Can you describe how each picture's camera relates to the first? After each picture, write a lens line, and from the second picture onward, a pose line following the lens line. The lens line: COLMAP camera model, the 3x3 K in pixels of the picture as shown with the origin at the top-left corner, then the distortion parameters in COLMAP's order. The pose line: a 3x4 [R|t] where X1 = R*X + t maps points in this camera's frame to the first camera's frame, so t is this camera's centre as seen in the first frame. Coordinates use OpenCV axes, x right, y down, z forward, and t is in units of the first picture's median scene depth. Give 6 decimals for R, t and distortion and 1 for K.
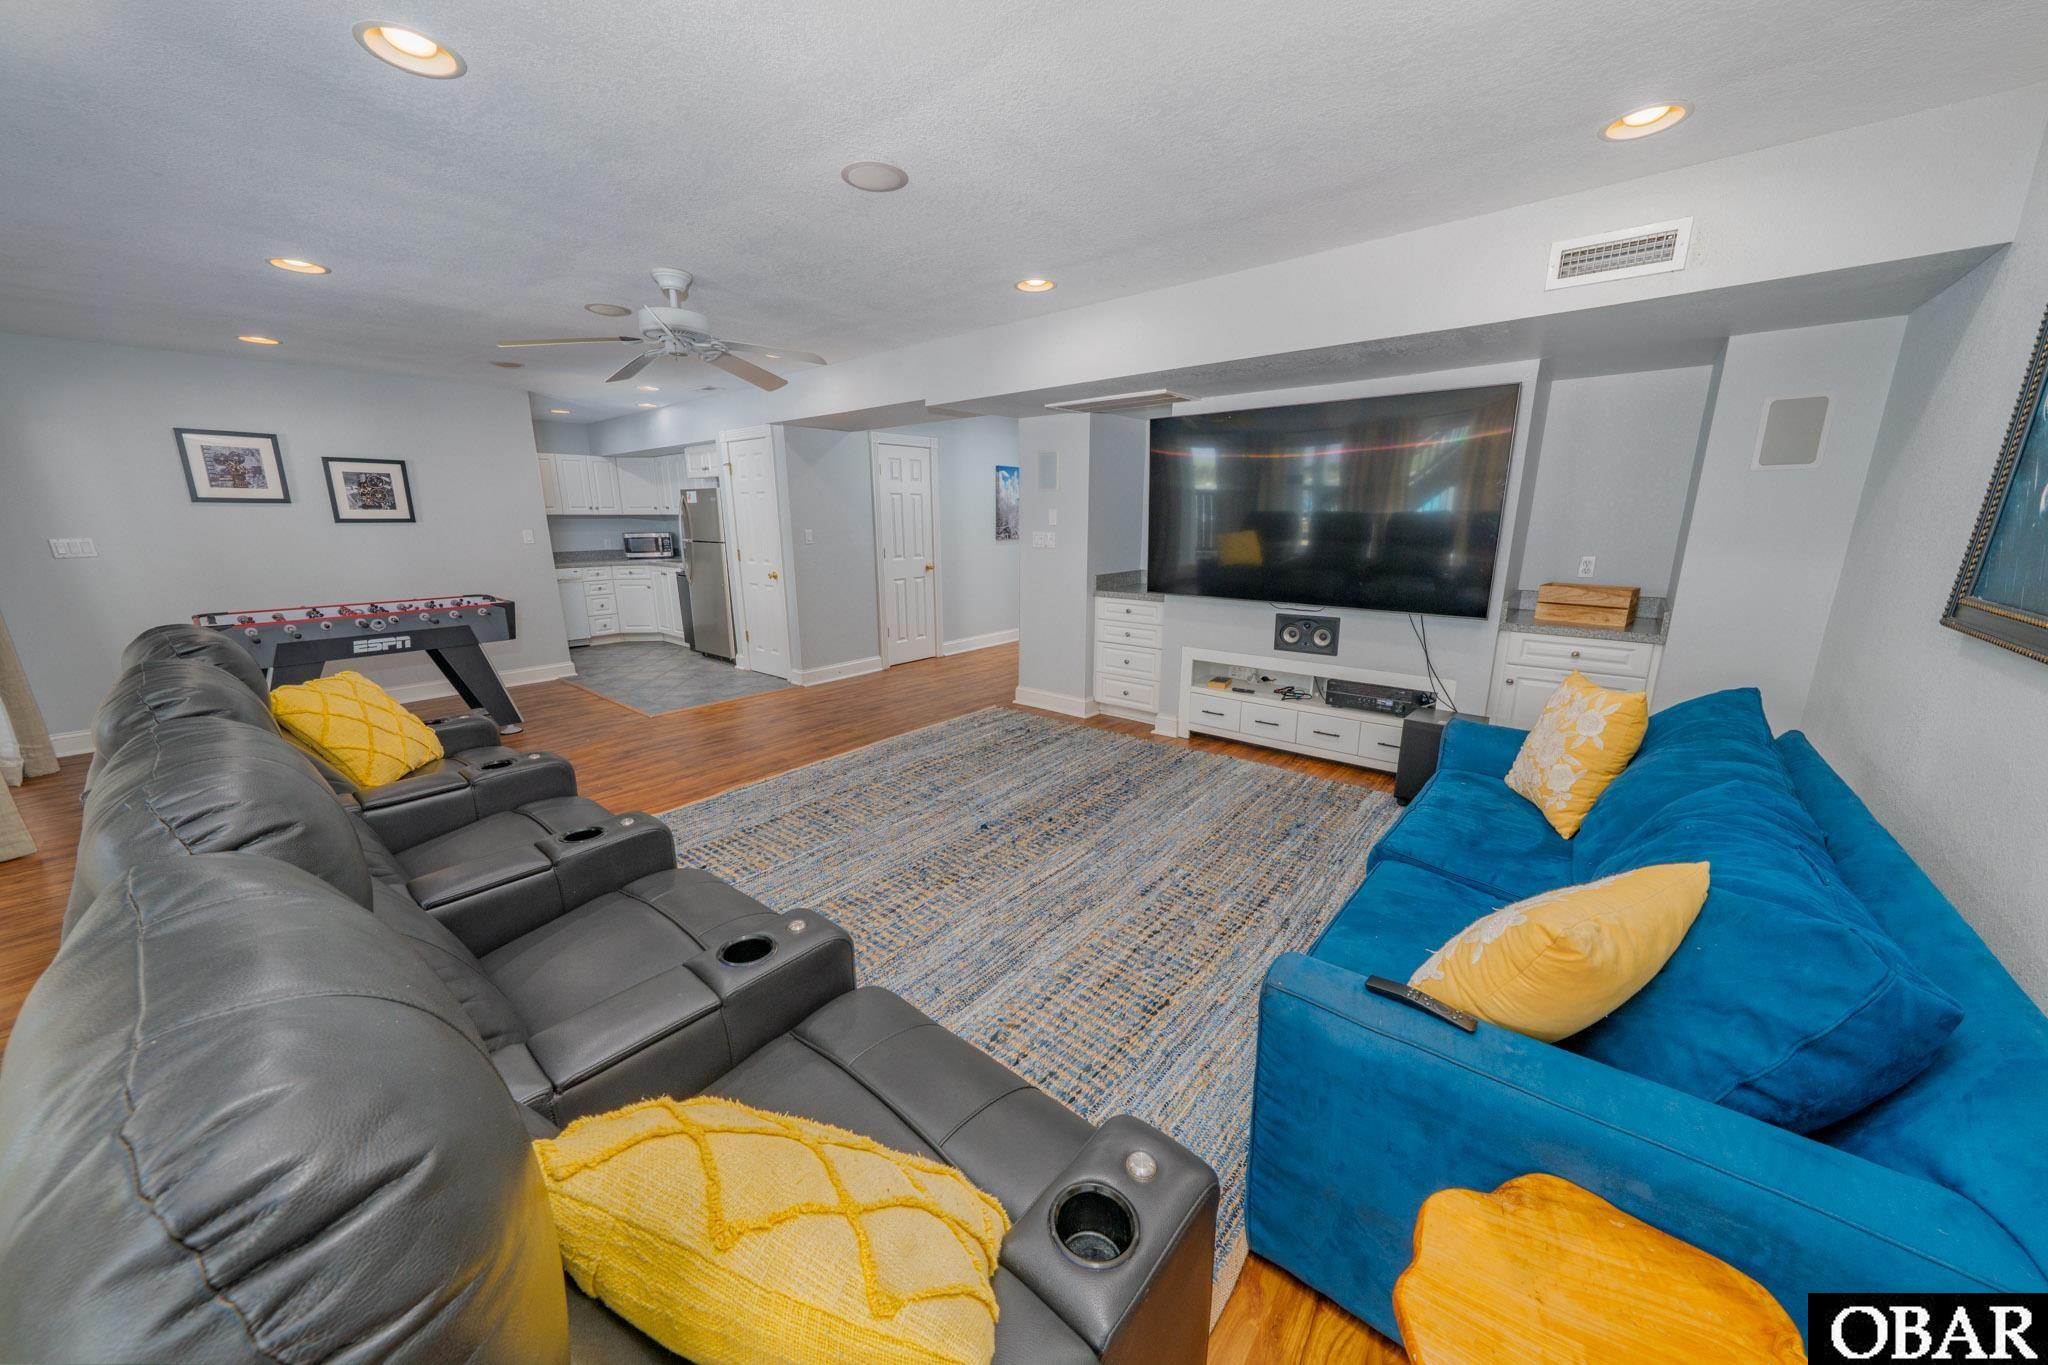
lens RADIAL K [[701.1, 0, 1020.1], [0, 701.1, 677.5], [0, 0, 1]] dist [-0.001372, 0.000024]
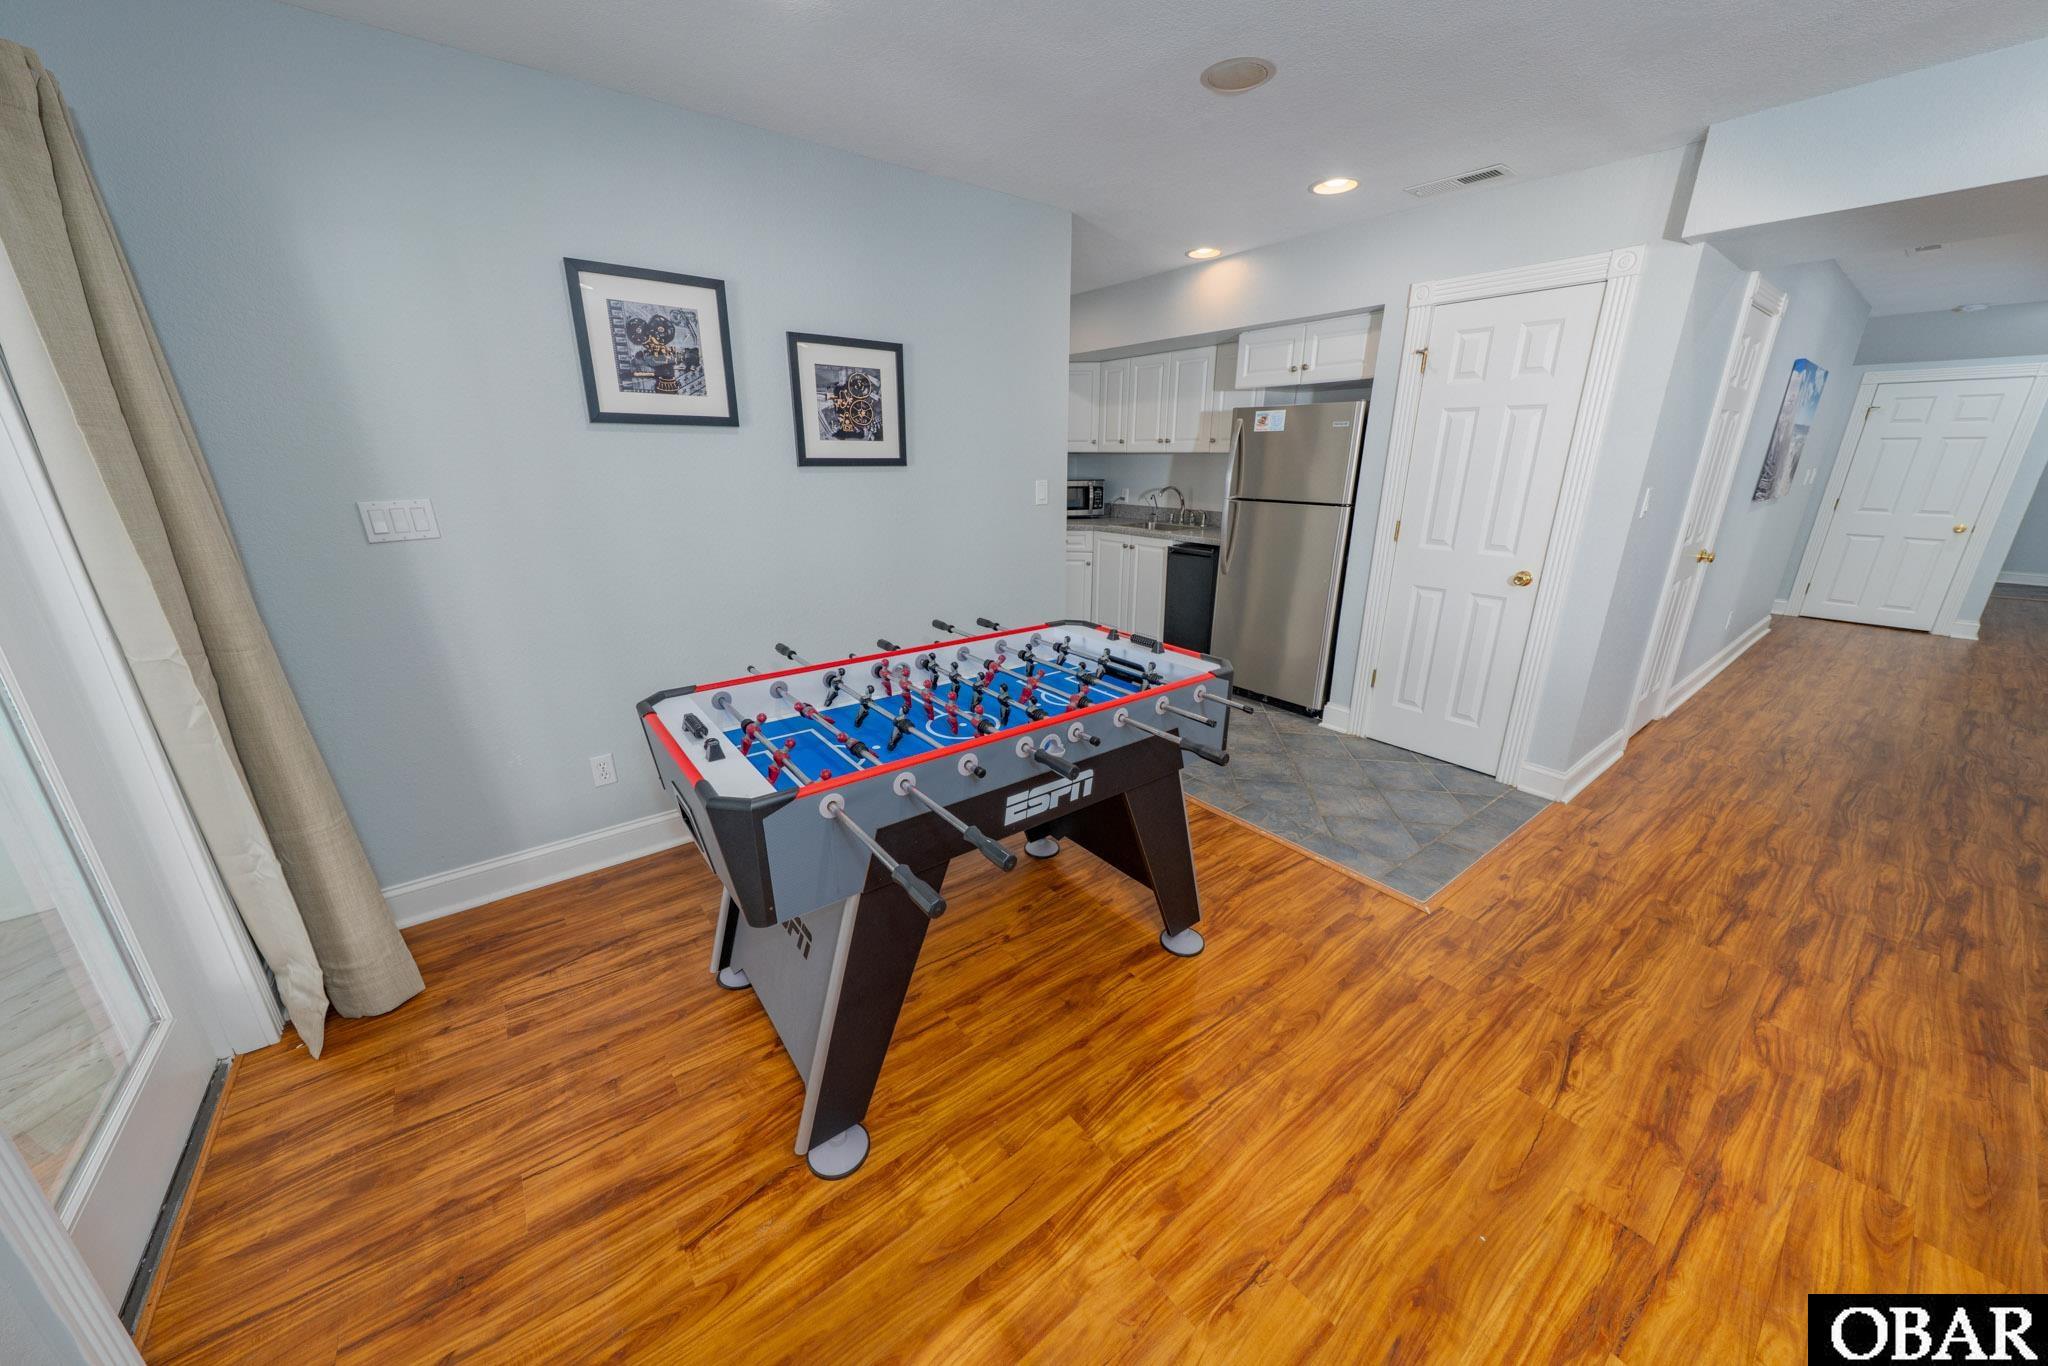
lens RADIAL K [[701.1, 0, 1020.1], [0, 701.1, 678.0], [0, 0, 1]] dist [-0.001372, 0.000024]
pose [[0.976855, 0.069982, -0.202133, -0.766978], [-0.053240, 0.994775, 0.087114, -0.129491], [0.207173, -0.074336, 0.975476, 0.562806]]
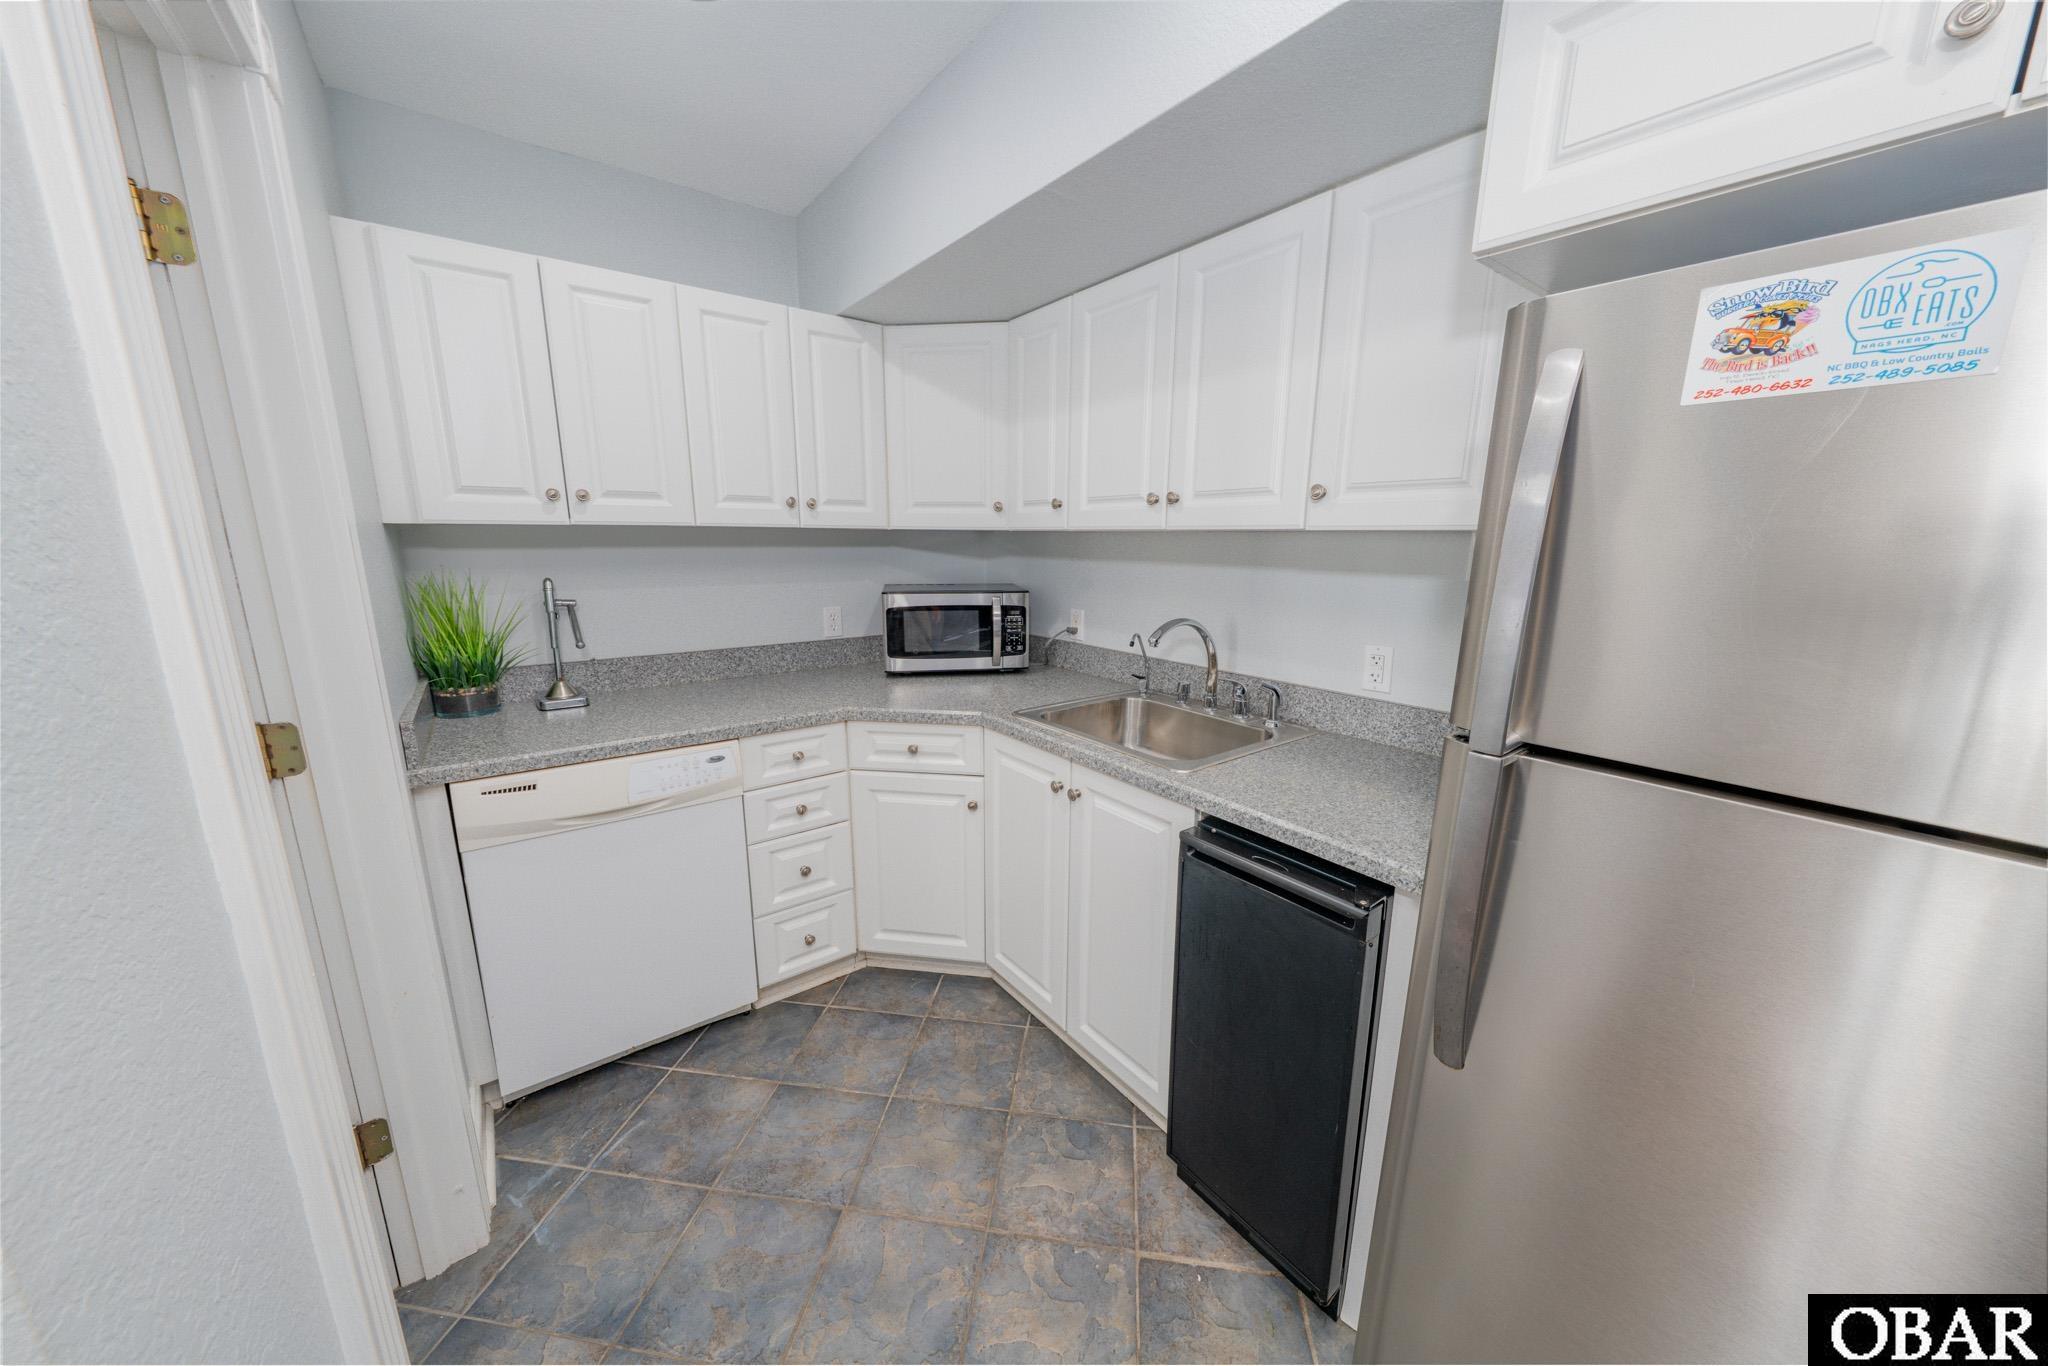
lens RADIAL K [[701.1, 0, 1020.1], [0, 701.1, 678.0], [0, 0, 1]] dist [-0.001372, 0.000024]
pose [[0.975480, 0.057443, -0.212460, -0.782398], [-0.063290, 0.997778, -0.020816, -0.292421], [0.210792, 0.033753, 0.976948, 1.270383]]
